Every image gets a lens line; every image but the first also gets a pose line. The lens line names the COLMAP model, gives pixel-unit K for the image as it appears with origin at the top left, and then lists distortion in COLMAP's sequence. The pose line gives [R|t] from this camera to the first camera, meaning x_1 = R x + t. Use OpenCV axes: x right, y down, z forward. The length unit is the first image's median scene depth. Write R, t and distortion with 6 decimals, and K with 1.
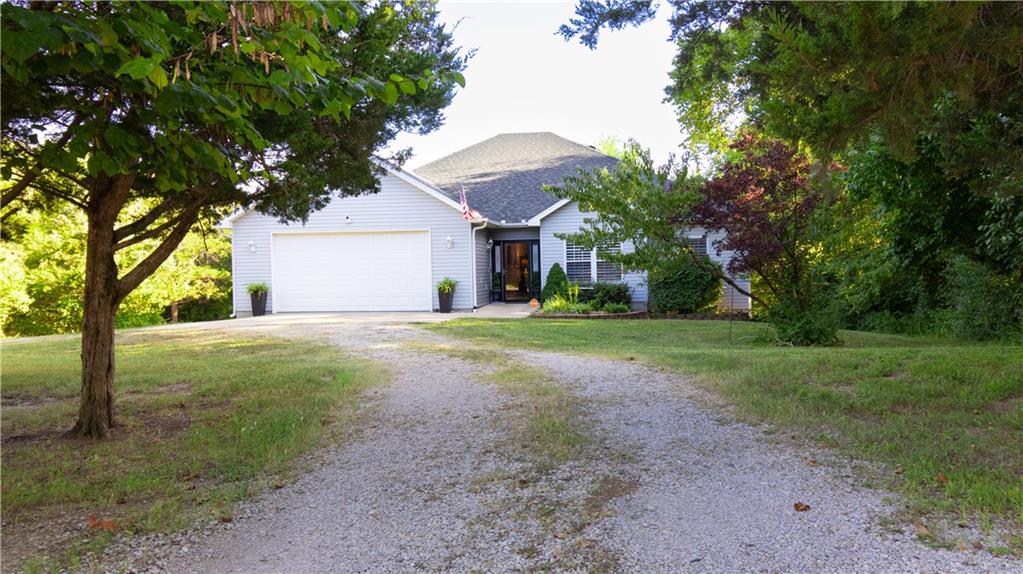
lens RADIAL K [[914.5, 0, 511.6], [0, 914.5, 287.3], [0, 0, 1]] dist [-0.016924, 0.001293]
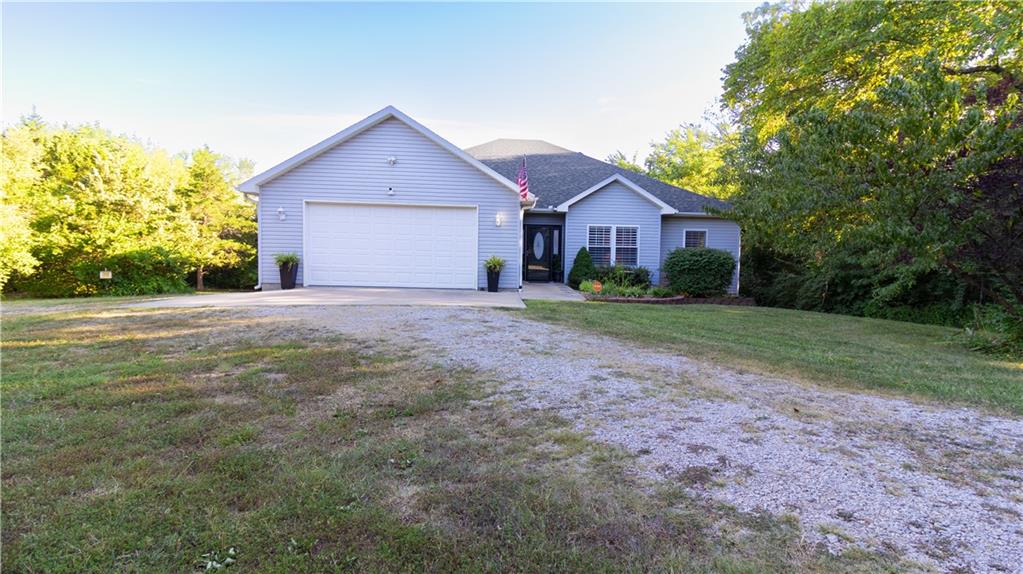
lens RADIAL K [[478.8, 0, 510.7], [0, 478.8, 288.6], [0, 0, 1]] dist [-0.005003, -0.001125]
pose [[0.978158, 0.027847, 0.205990, -0.123865], [-0.037160, 0.998448, 0.041480, 0.001885], [-0.204516, -0.048228, 0.977674, 0.378914]]
